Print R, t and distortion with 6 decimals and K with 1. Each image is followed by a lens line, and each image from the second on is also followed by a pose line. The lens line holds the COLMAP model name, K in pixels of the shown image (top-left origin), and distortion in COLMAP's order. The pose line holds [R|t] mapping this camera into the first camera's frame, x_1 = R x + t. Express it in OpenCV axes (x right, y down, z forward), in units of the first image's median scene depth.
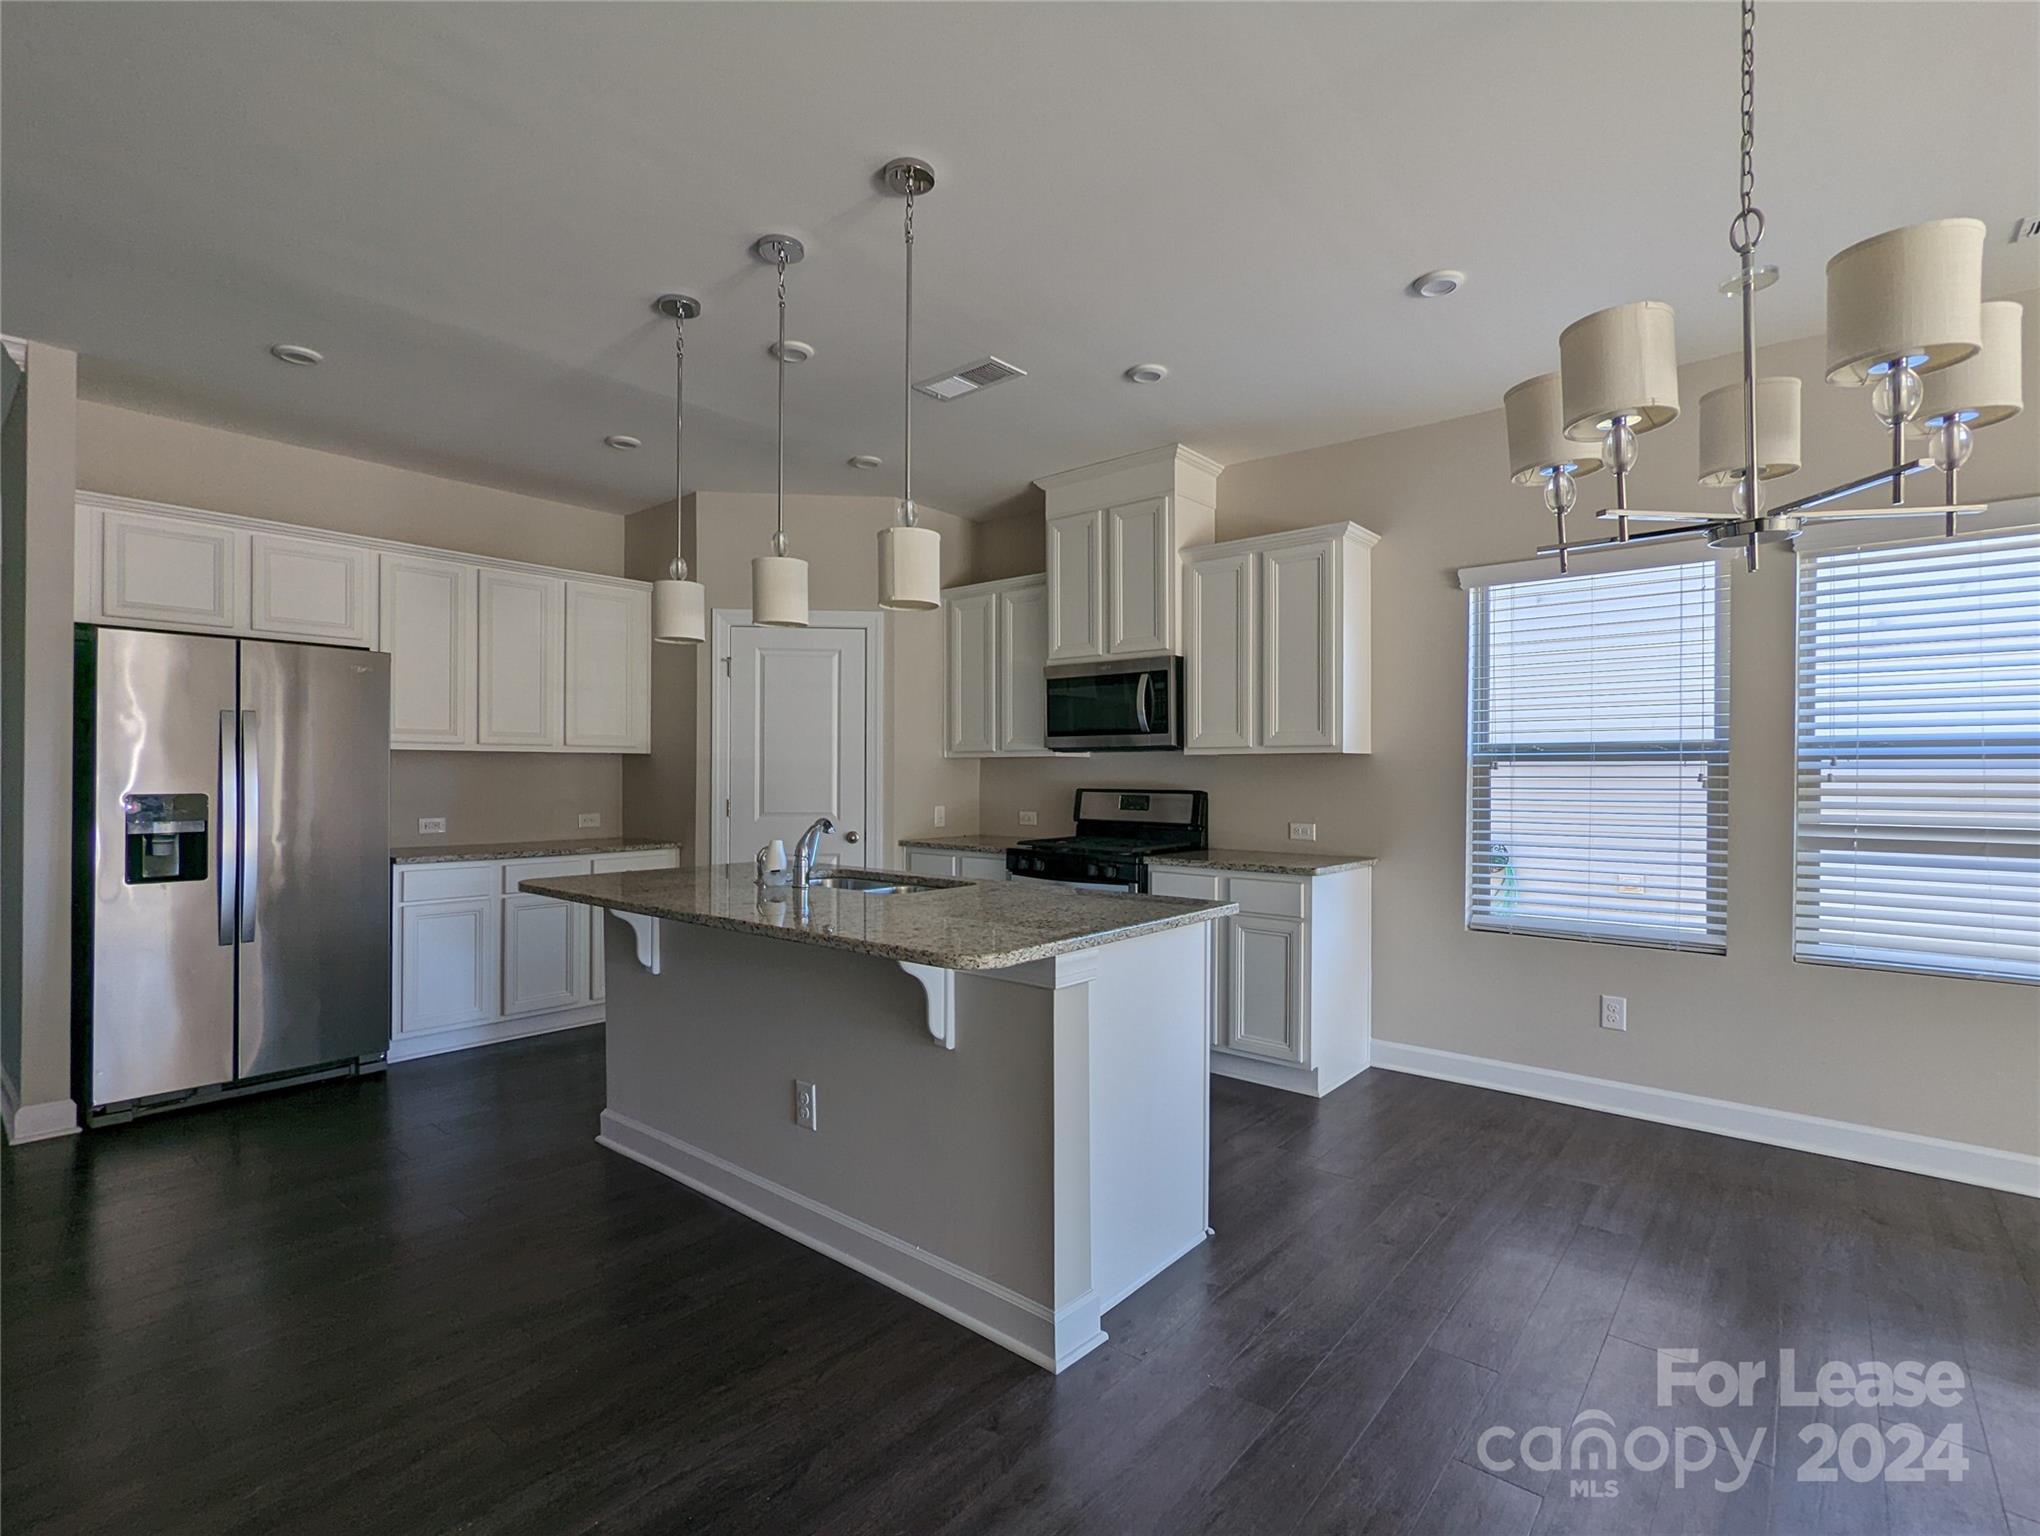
lens RADIAL K [[973.9, 0, 1020.6], [0, 973.9, 764.7], [0, 0, 1]] dist [-0.002347, 0.000619]
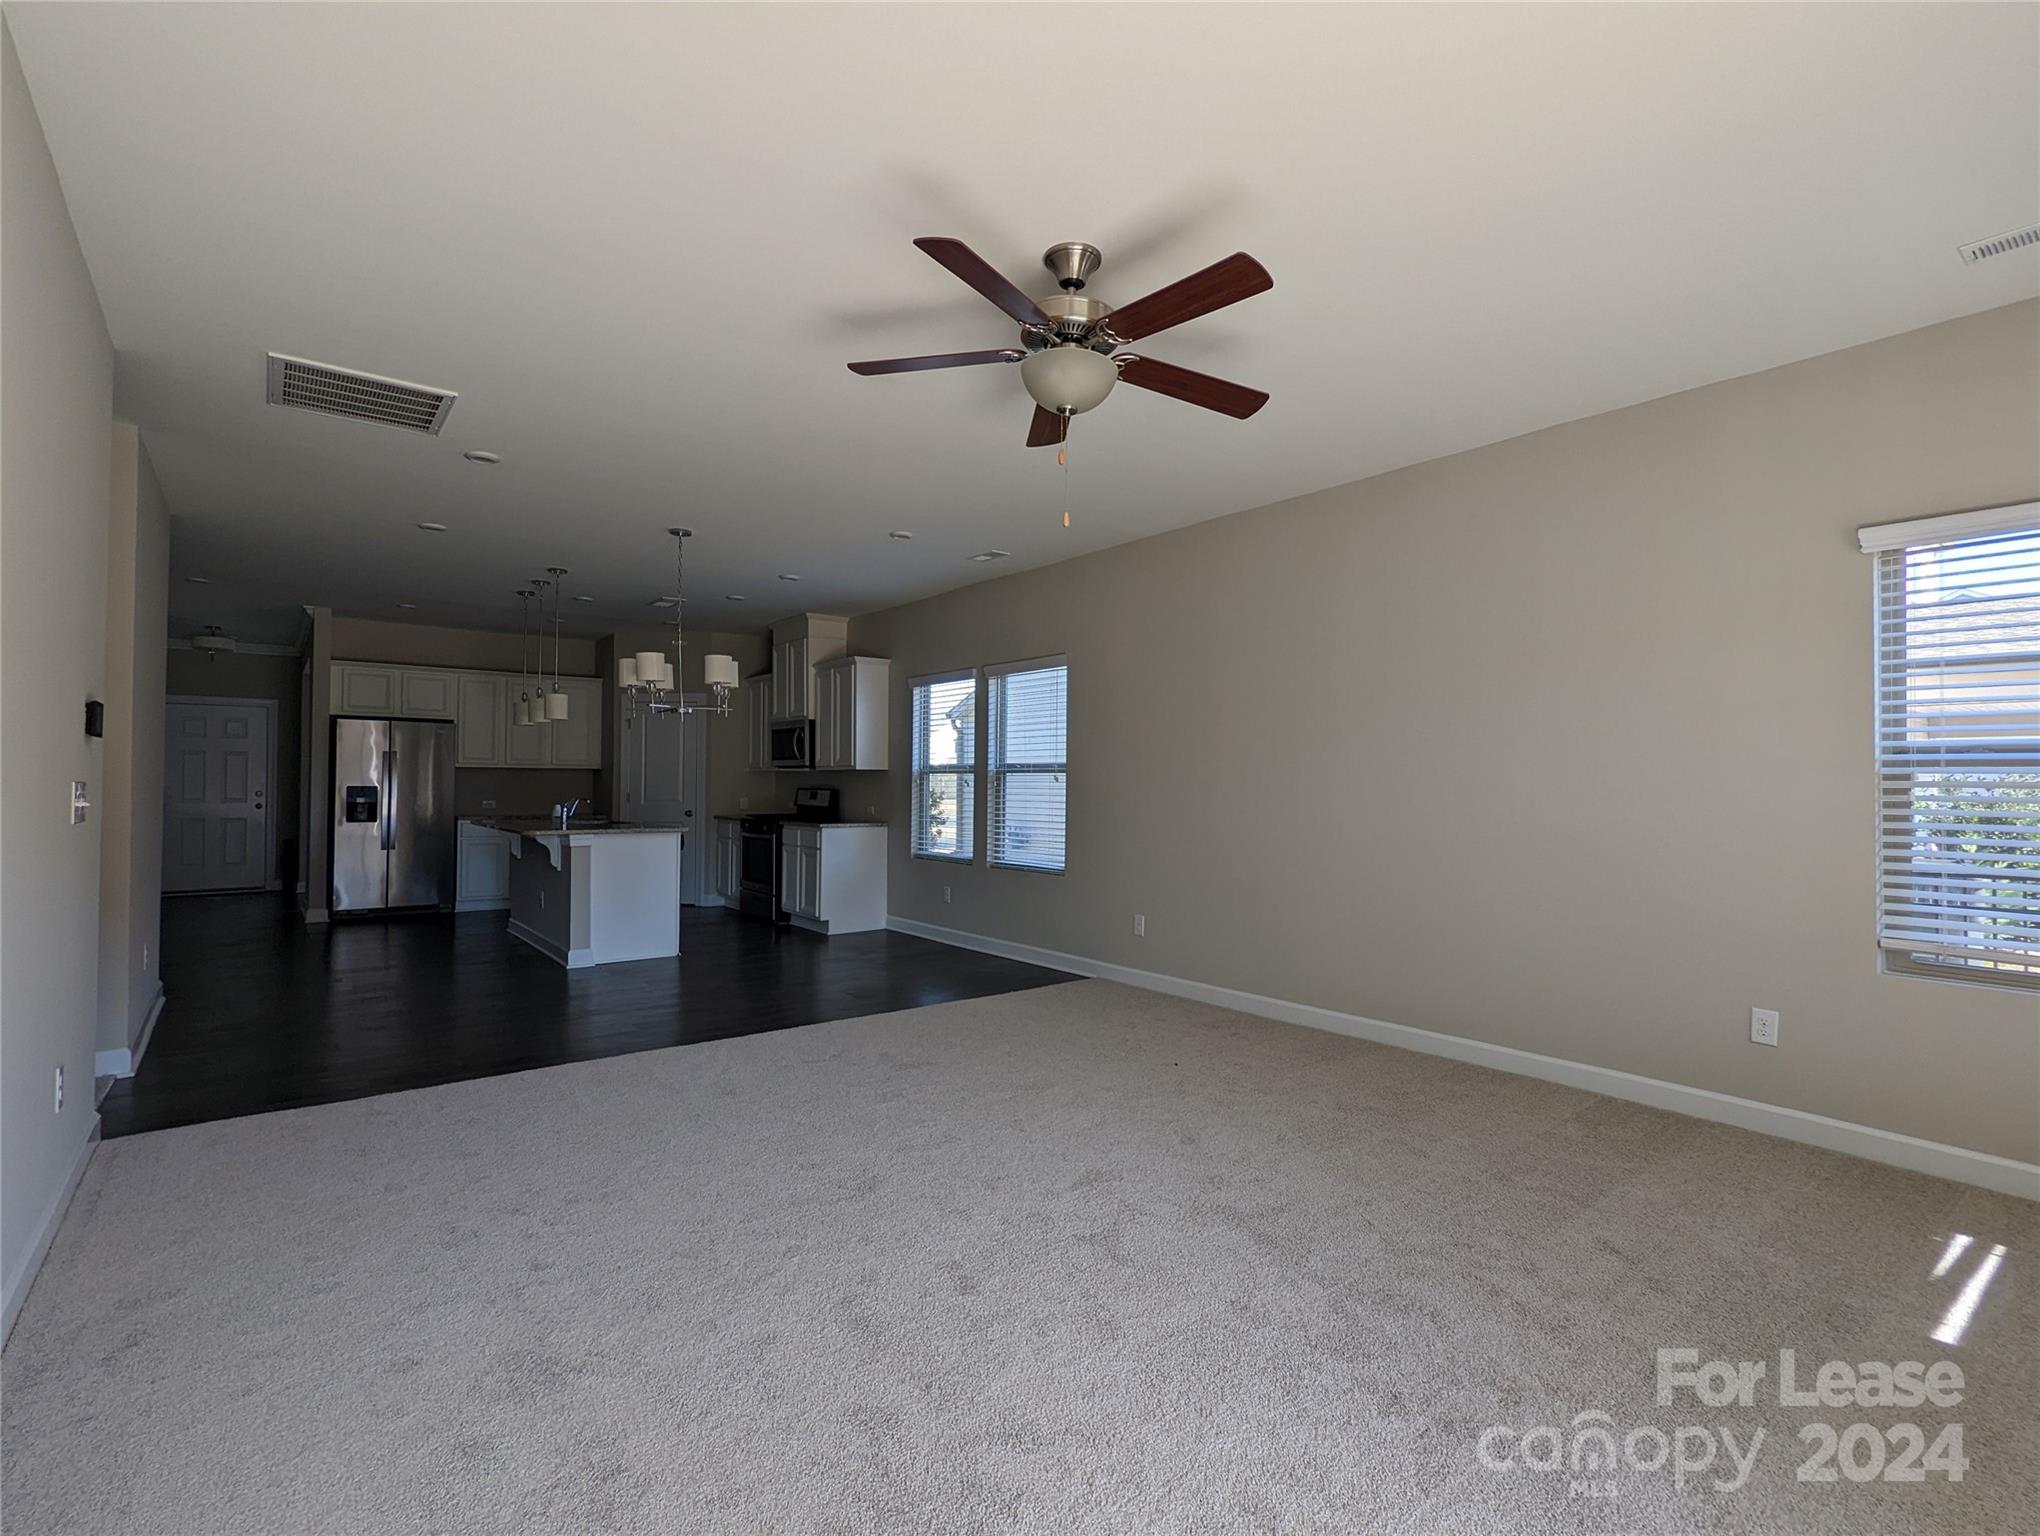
lens RADIAL K [[973.9, 0, 1031.0], [0, 973.9, 767.3], [0, 0, 1]] dist [-0.002347, 0.000619]
pose [[0.980612, 0.000738, -0.195957, 1.028743], [-0.001207, 0.999997, -0.002272, -0.012037], [0.195955, 0.002464, 0.980610, -0.877420]]
